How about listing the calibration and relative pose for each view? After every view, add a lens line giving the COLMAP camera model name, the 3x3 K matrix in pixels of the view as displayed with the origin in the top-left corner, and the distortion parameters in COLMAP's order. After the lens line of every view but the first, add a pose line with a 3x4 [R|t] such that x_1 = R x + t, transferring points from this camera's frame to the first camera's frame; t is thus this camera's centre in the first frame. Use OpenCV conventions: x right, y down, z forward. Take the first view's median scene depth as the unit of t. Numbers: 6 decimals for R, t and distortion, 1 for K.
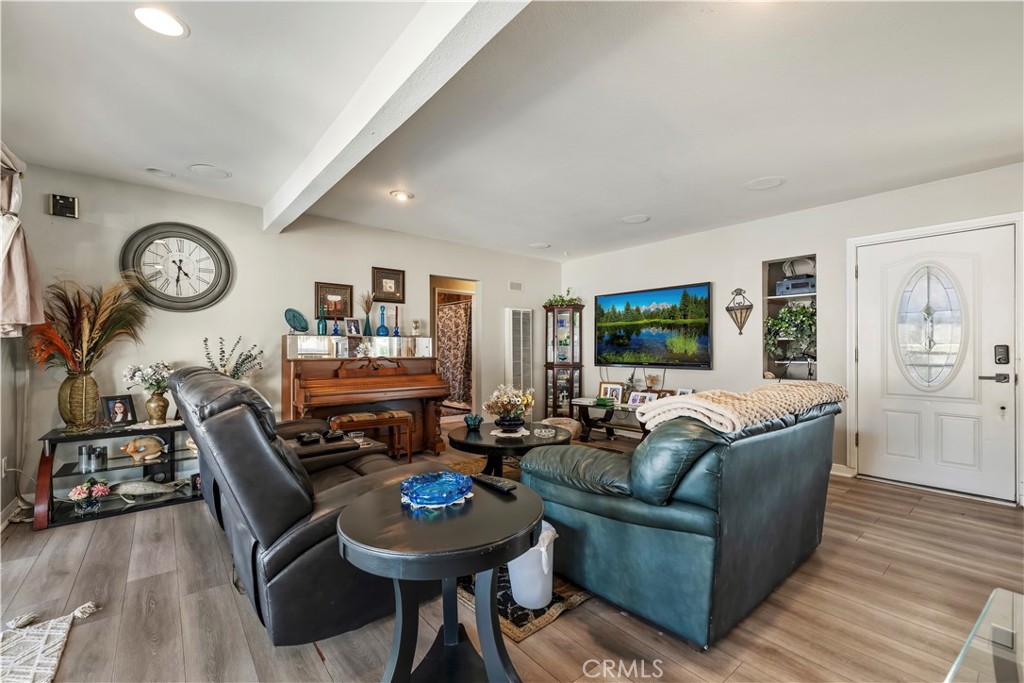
lens RADIAL K [[425.2, 0, 511.8], [0, 425.2, 347.4], [0, 0, 1]] dist [-0.001771, -0.000328]
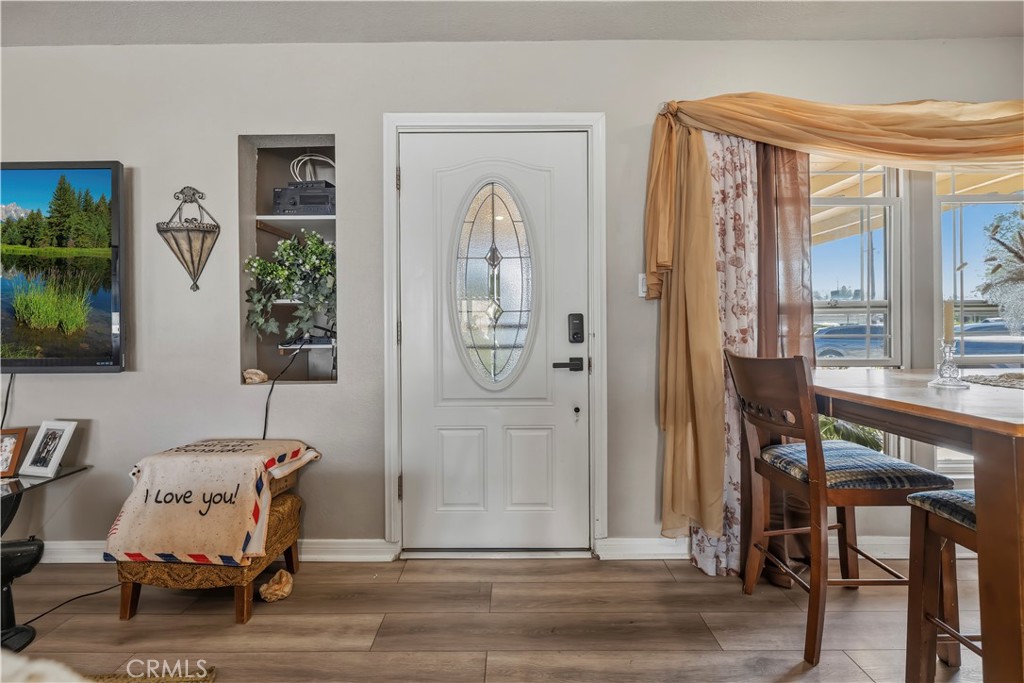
lens RADIAL K [[448.1, 0, 509.4], [0, 448.1, 334.1], [0, 0, 1]] dist [-0.000850, -0.000413]
pose [[0.635885, -0.010643, 0.771710, 0.416963], [0.001982, 0.999924, 0.012158, 0.013028], [-0.771781, -0.006202, 0.635858, 0.477743]]
